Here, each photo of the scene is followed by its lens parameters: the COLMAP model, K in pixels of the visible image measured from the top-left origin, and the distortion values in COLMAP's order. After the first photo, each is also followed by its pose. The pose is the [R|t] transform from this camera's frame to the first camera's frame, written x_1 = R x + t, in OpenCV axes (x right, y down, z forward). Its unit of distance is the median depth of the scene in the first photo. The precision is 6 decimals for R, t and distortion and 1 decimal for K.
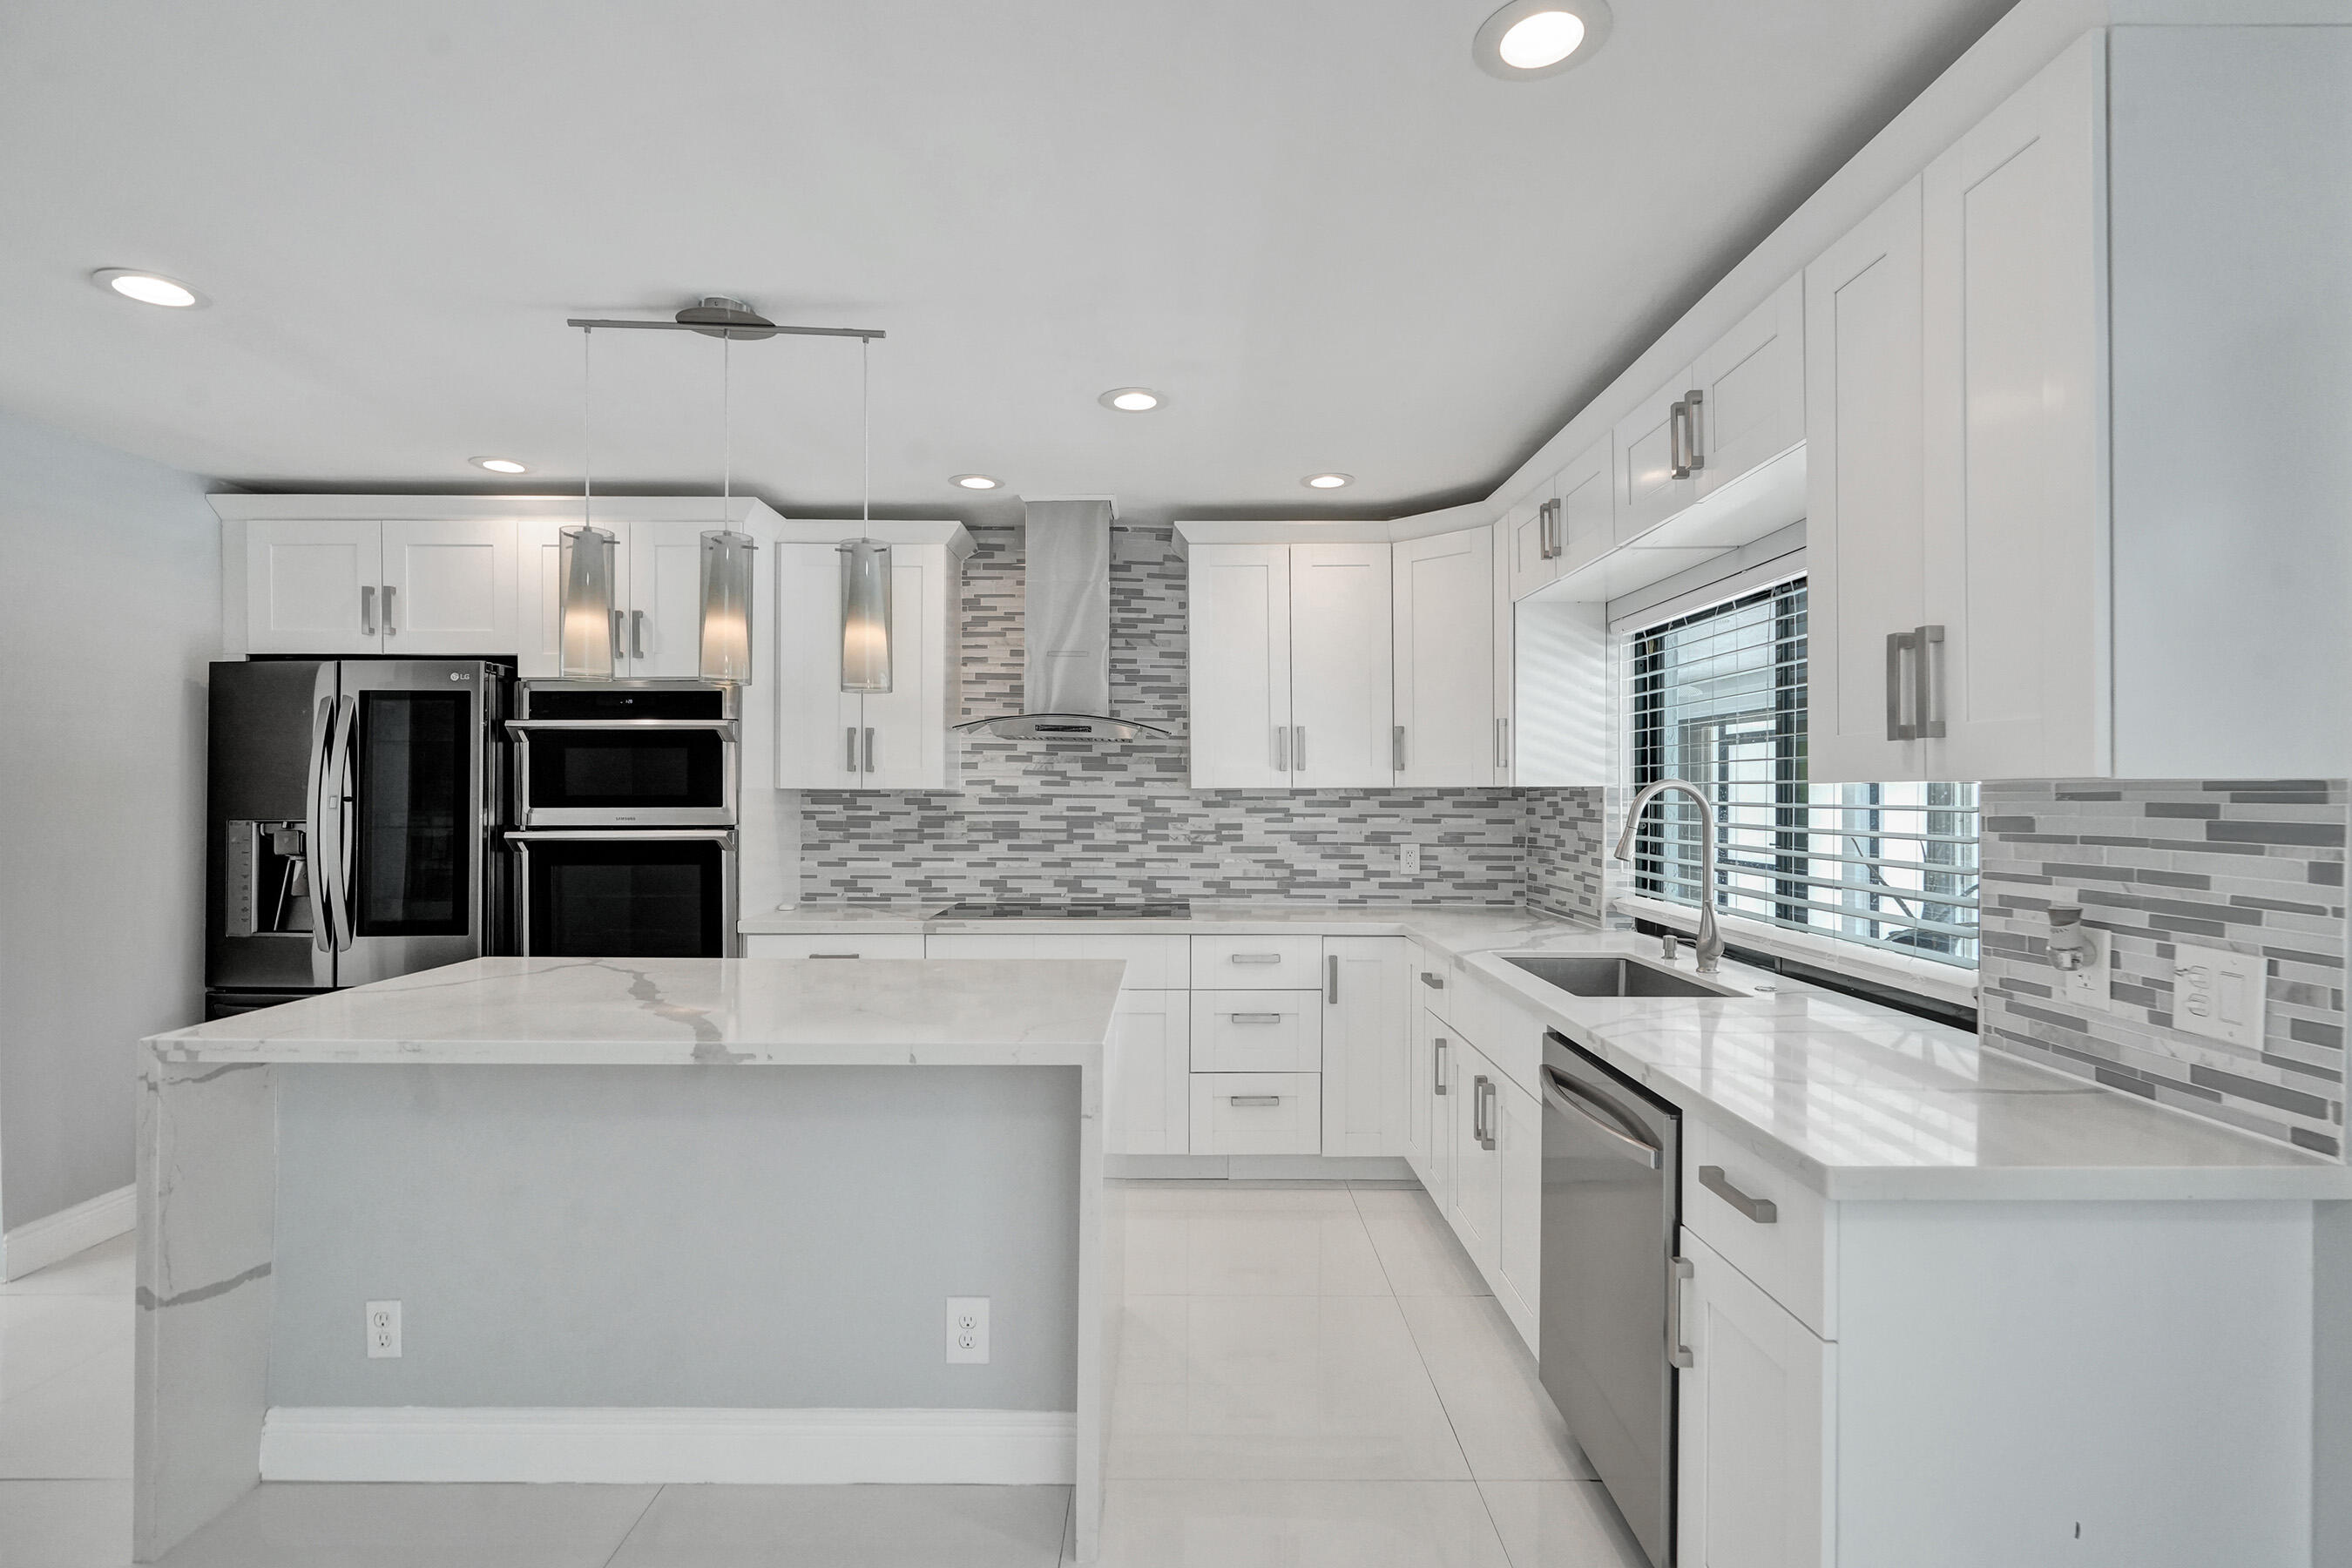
lens RADIAL K [[1084.8, 0, 1183.0], [0, 1084.8, 798.3], [0, 0, 1]] dist [-0.006973, 0.002589]
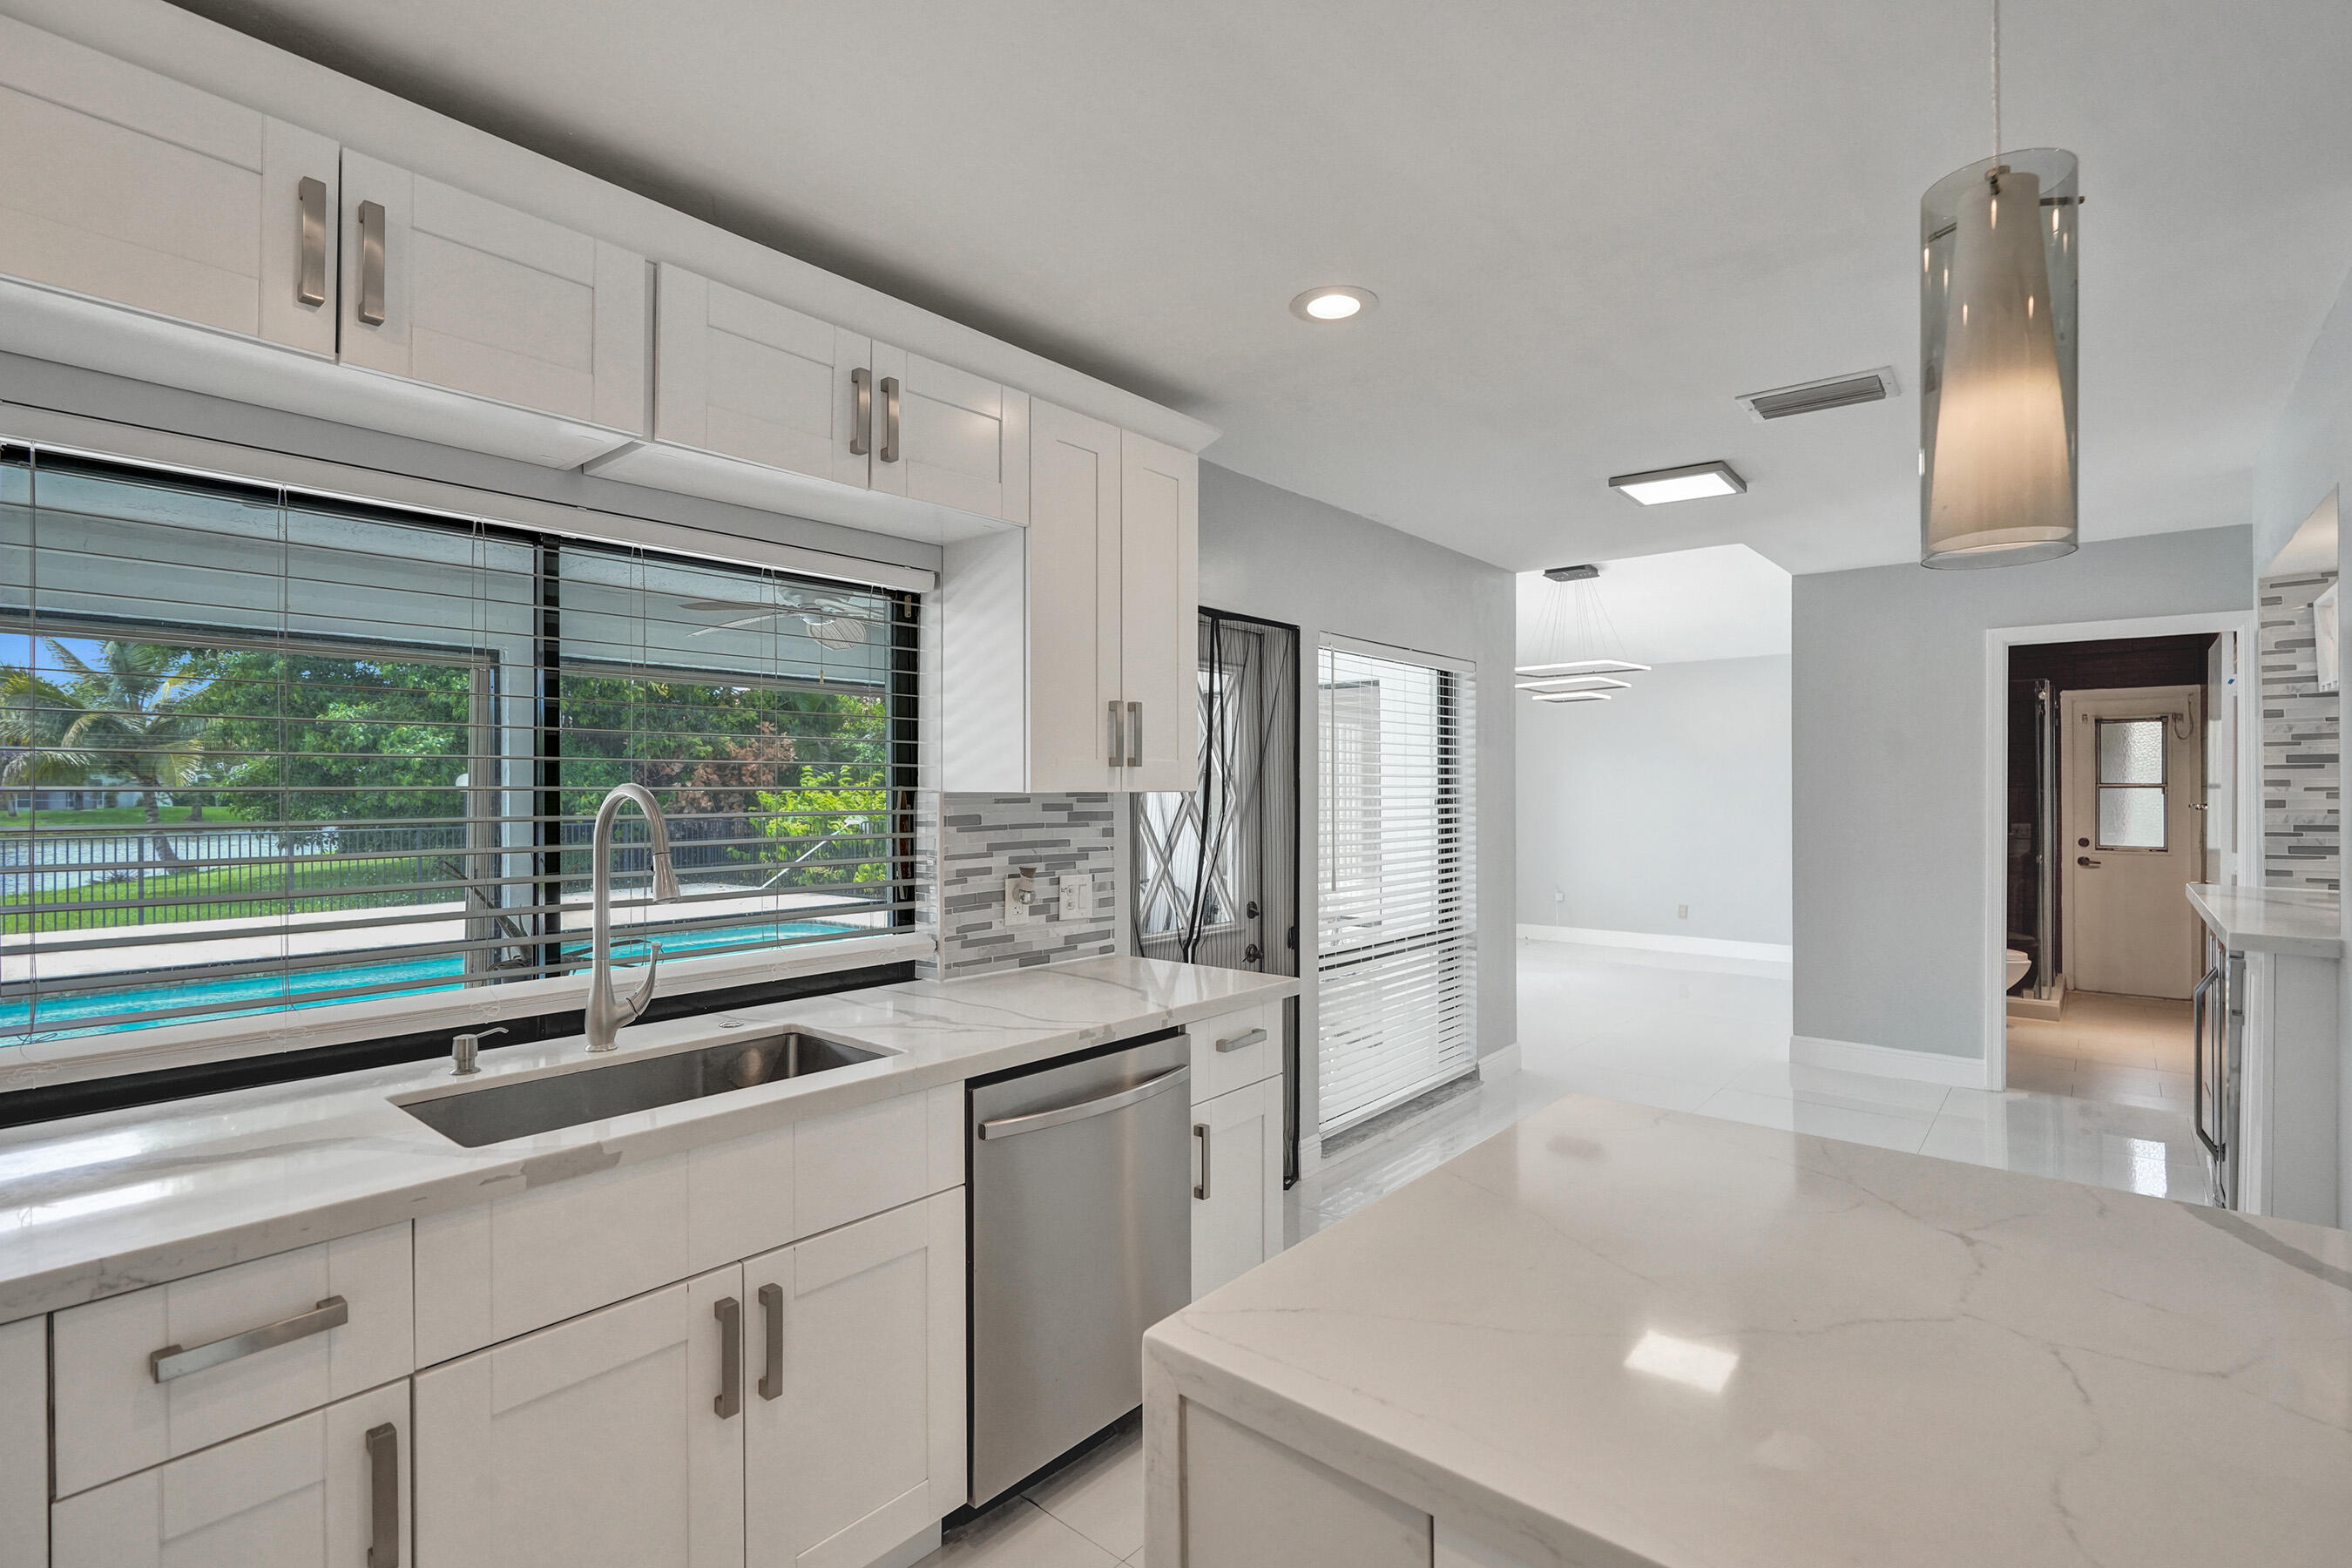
lens RADIAL K [[1084.8, 0, 1182.1], [0, 1084.8, 788.5], [0, 0, 1]] dist [-0.006973, 0.002589]
pose [[-0.756003, 0.000927, 0.654568, -0.194754], [0.003797, 0.999988, 0.002969, -0.010356], [-0.654557, 0.004730, -0.755998, 0.878715]]
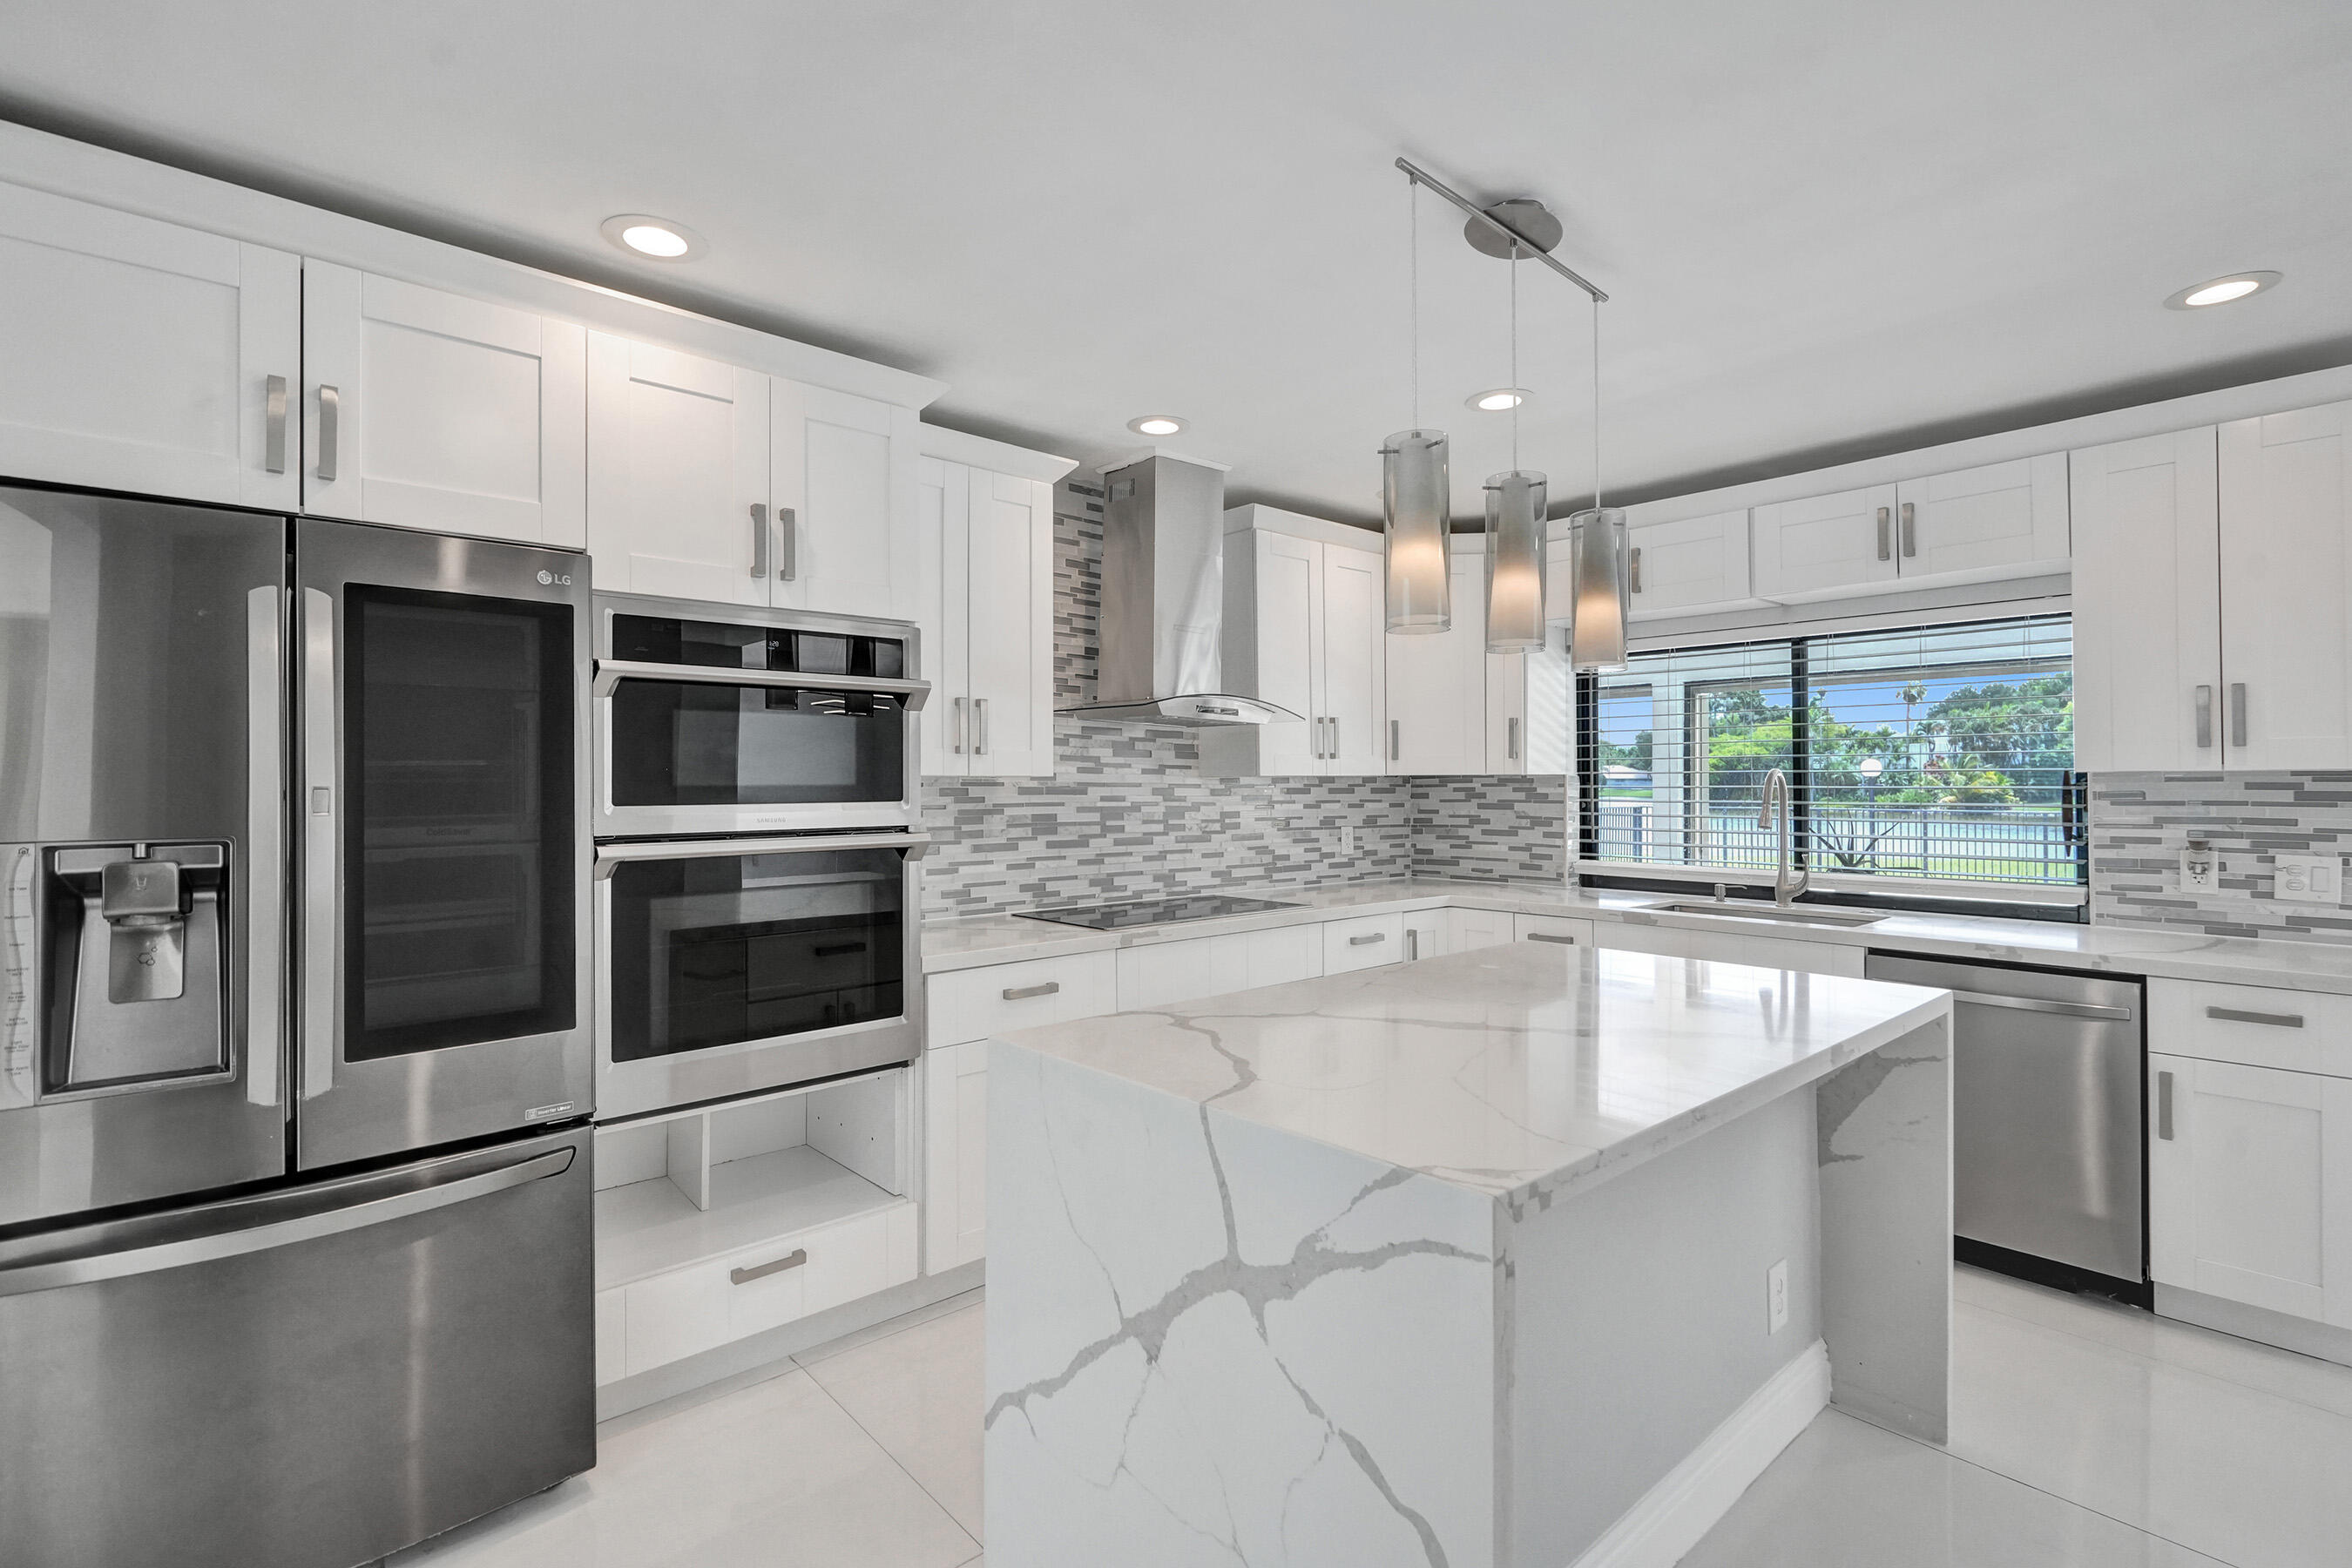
lens RADIAL K [[1084.8, 0, 1150.2], [0, 1084.8, 776.9], [0, 0, 1]] dist [-0.006973, 0.002589]
pose [[0.757871, 0.000449, 0.652405, -0.710453], [0.006299, 0.999948, -0.008005, -0.001034], [-0.652375, 0.010176, 0.757828, 0.320467]]
